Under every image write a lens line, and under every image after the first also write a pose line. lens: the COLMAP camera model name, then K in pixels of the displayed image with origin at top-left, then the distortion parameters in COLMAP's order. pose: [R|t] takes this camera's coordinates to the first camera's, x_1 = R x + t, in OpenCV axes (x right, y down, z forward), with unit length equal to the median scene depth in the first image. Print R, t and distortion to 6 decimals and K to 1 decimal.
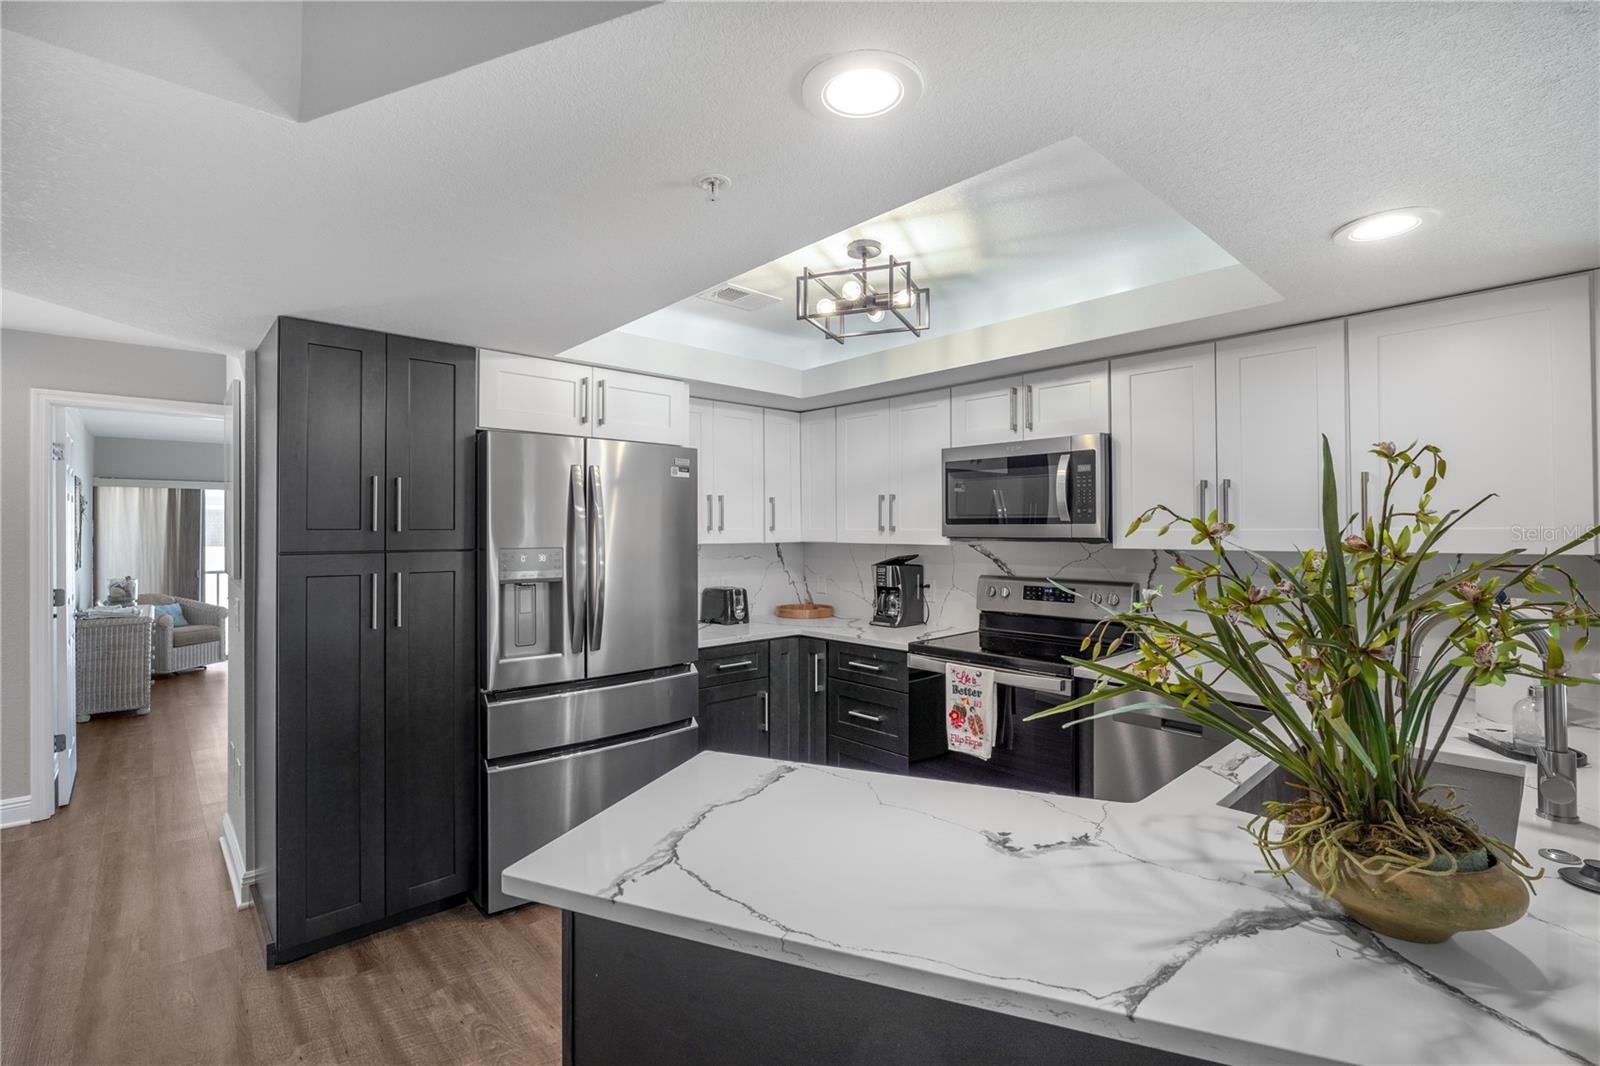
lens RADIAL K [[711.5, 0, 796.8], [0, 711.5, 533.0], [0, 0, 1]] dist [-0.010315, 0.000176]
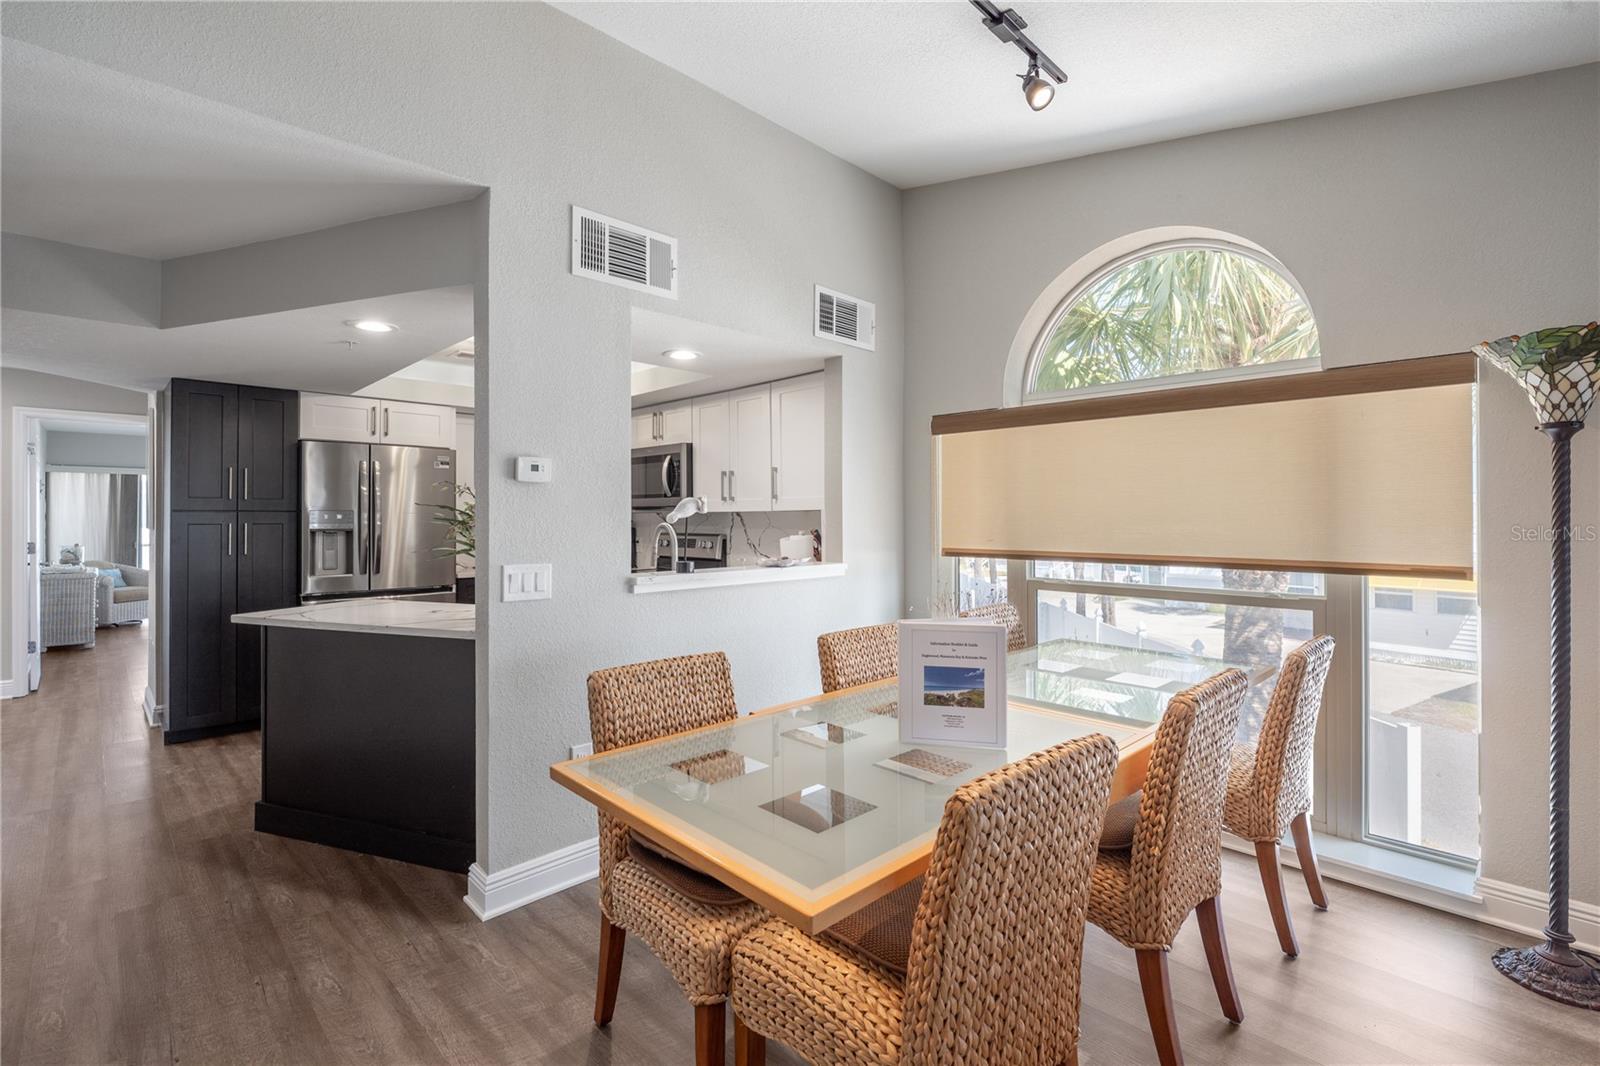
lens RADIAL K [[711.5, 0, 793.8], [0, 711.5, 517.0], [0, 0, 1]] dist [-0.010315, 0.000176]
pose [[0.999147, -0.000760, 0.041291, 0.546342], [0.000870, 0.999996, -0.002640, 0.035110], [-0.041289, 0.002674, 0.999144, -0.604409]]
